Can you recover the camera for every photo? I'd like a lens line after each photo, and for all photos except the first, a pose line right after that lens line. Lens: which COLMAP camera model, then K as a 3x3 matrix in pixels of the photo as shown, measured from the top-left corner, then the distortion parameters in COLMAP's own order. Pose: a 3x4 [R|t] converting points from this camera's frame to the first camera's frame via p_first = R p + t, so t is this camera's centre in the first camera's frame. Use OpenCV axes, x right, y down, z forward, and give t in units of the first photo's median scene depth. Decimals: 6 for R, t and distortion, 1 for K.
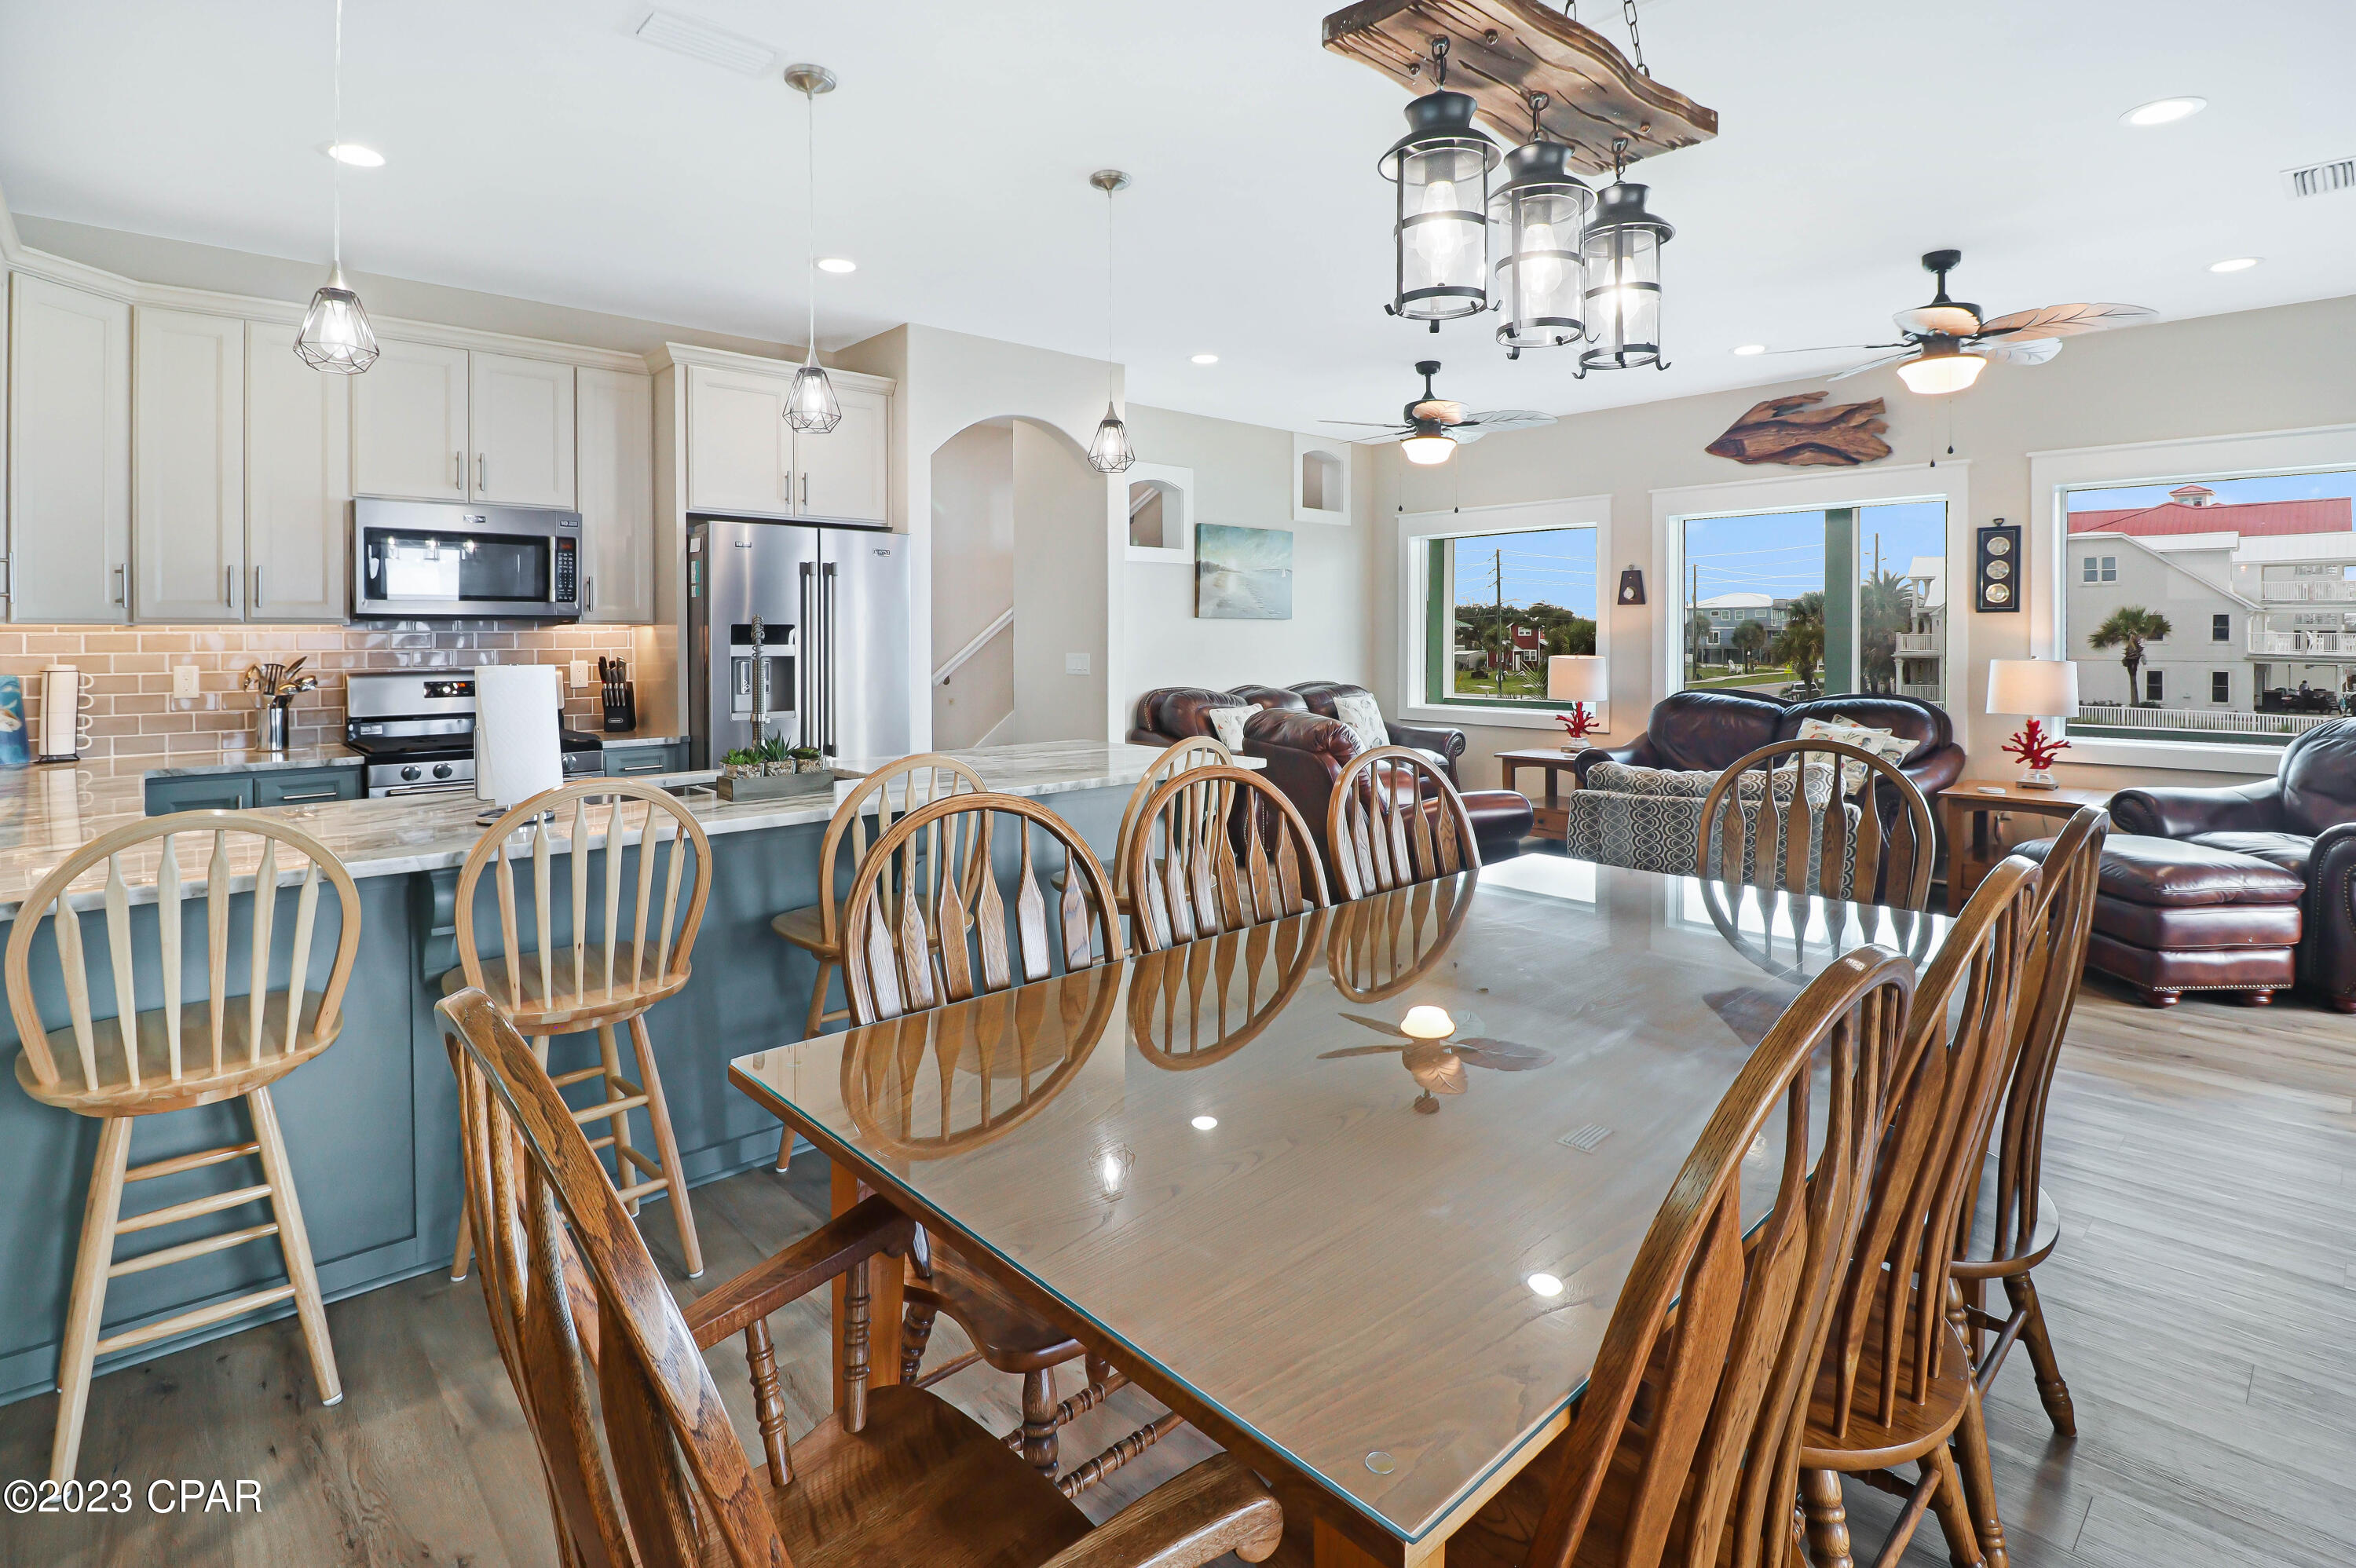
lens RADIAL K [[1130.5, 0, 1163.1], [0, 1130.5, 650.9], [0, 0, 1]] dist [-0.003221, -0.013100]
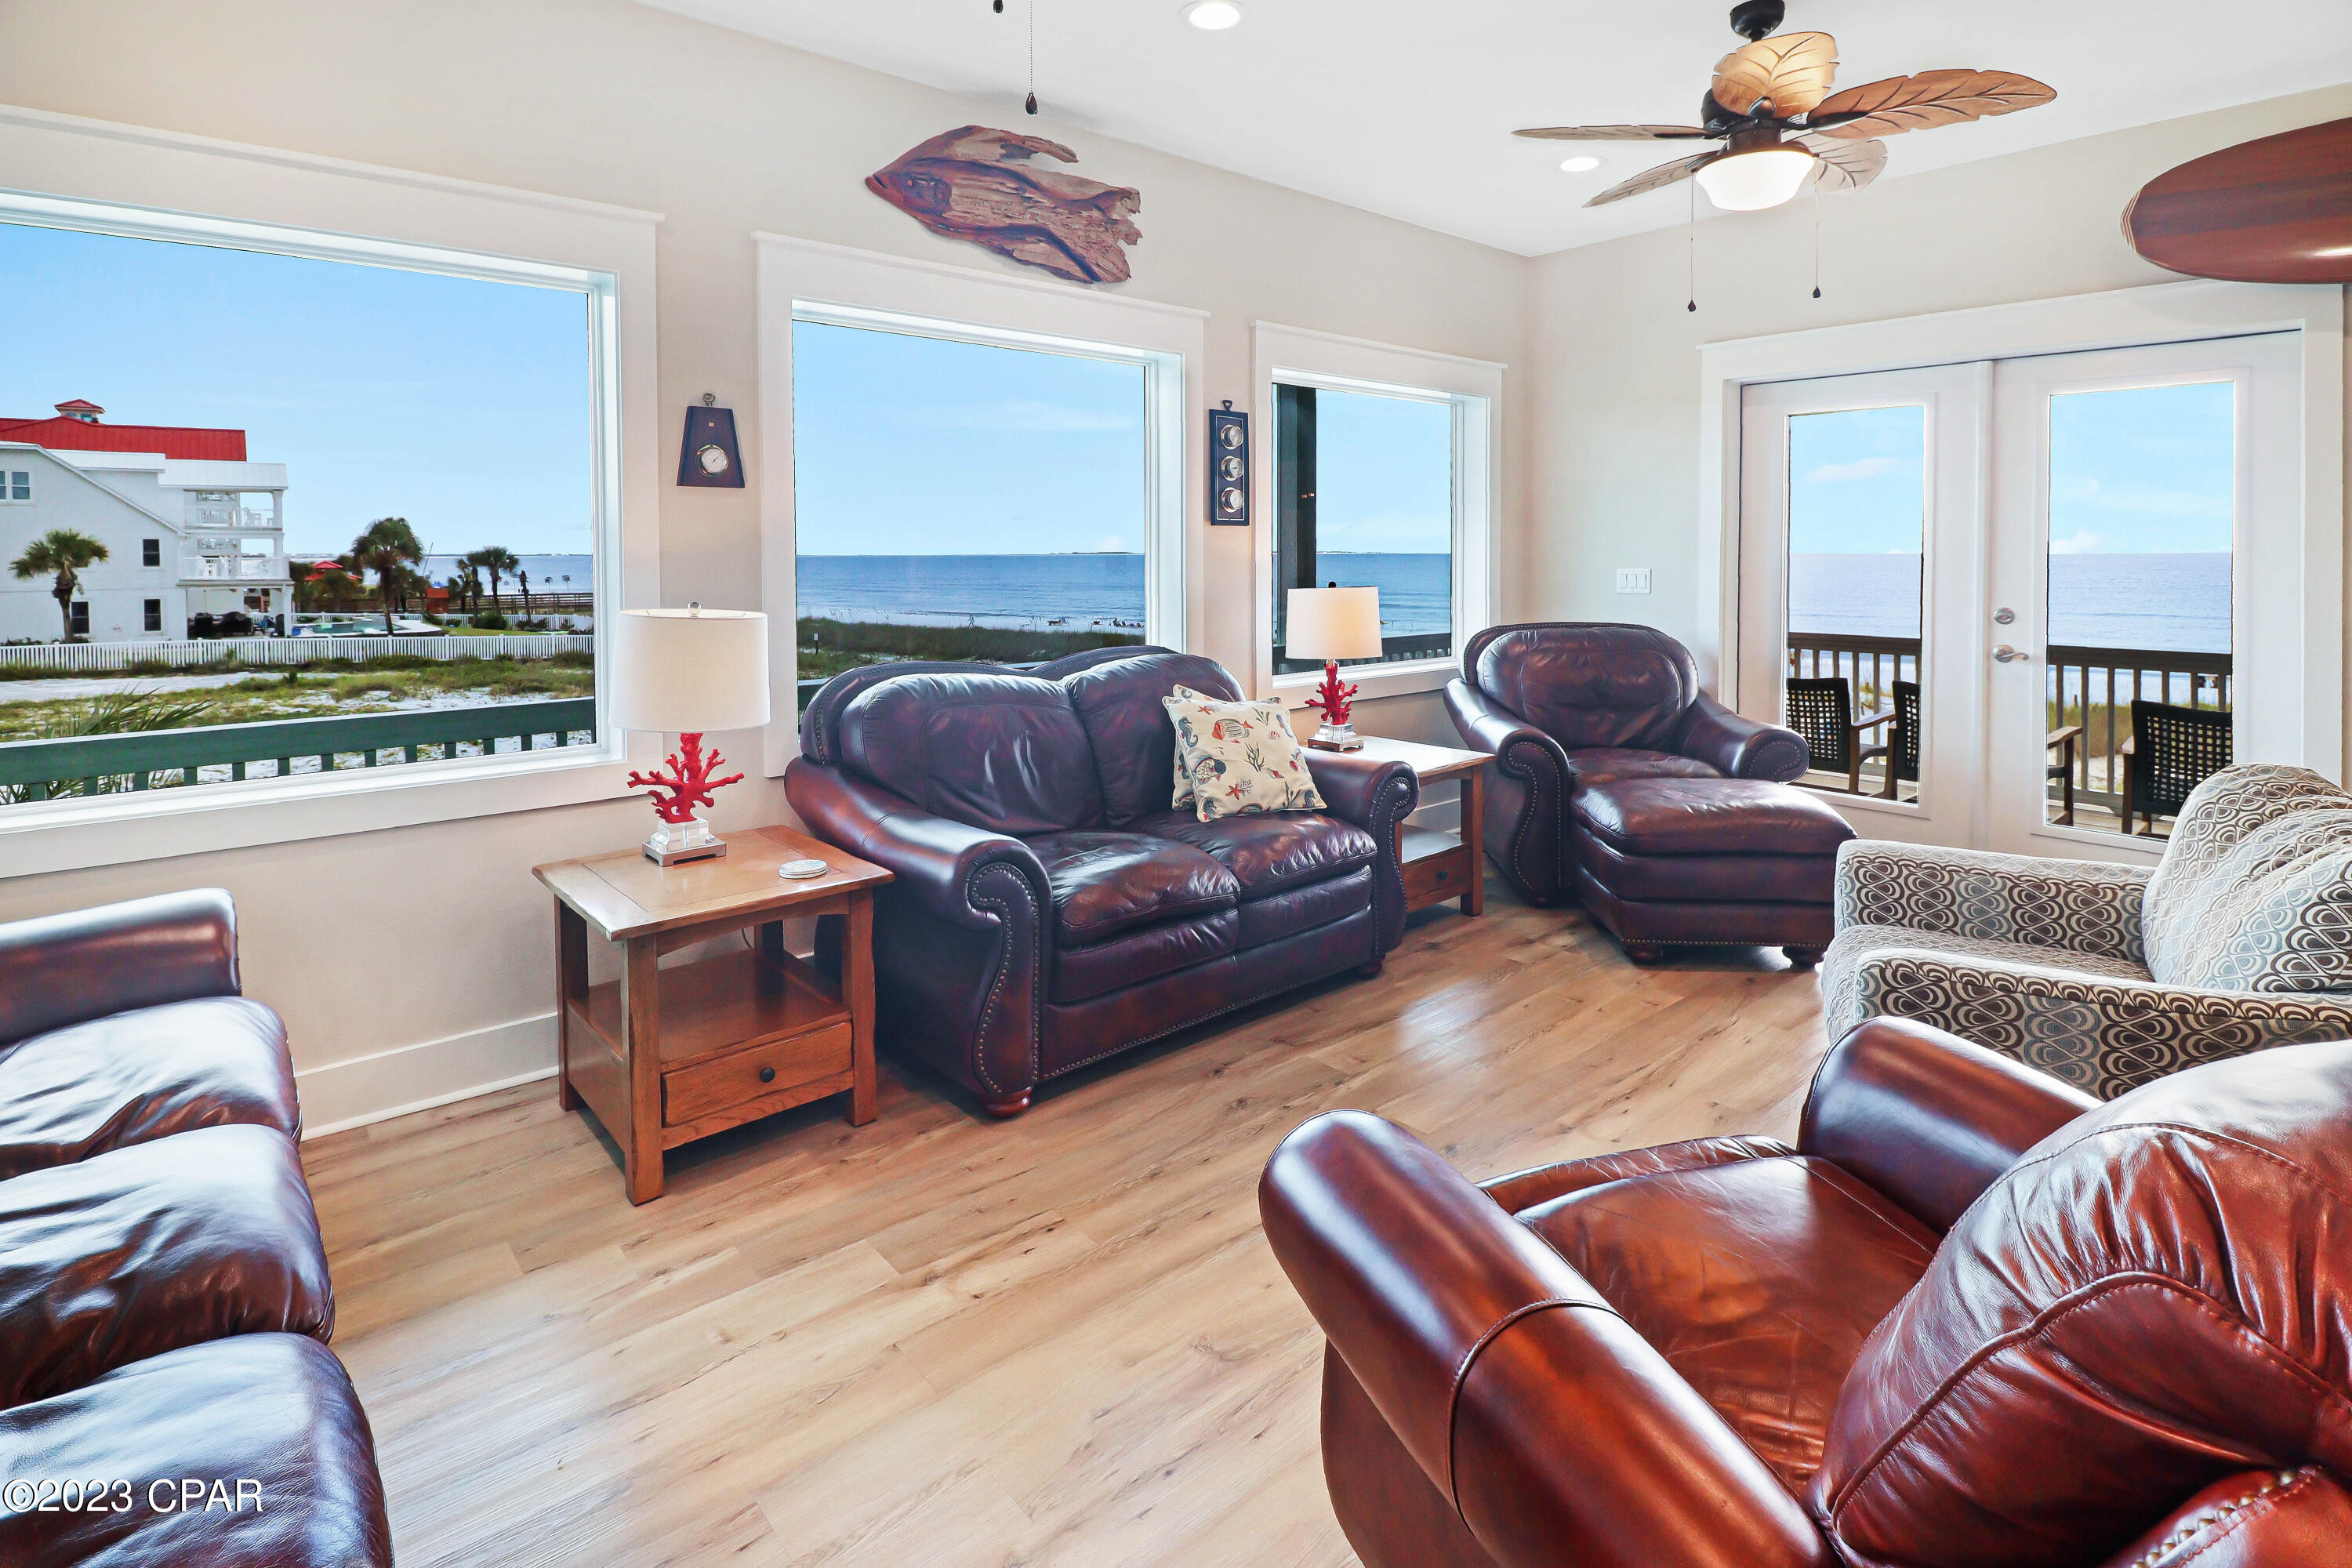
lens RADIAL K [[1128.7, 0, 1201.5], [0, 1128.7, 575.5], [0, 0, 1]] dist [-0.003221, -0.013100]
pose [[0.007168, -0.021113, 0.999751, -0.012001], [0.021898, 0.999541, 0.020952, -0.019529], [-0.999735, 0.021742, 0.007627, 1.151094]]
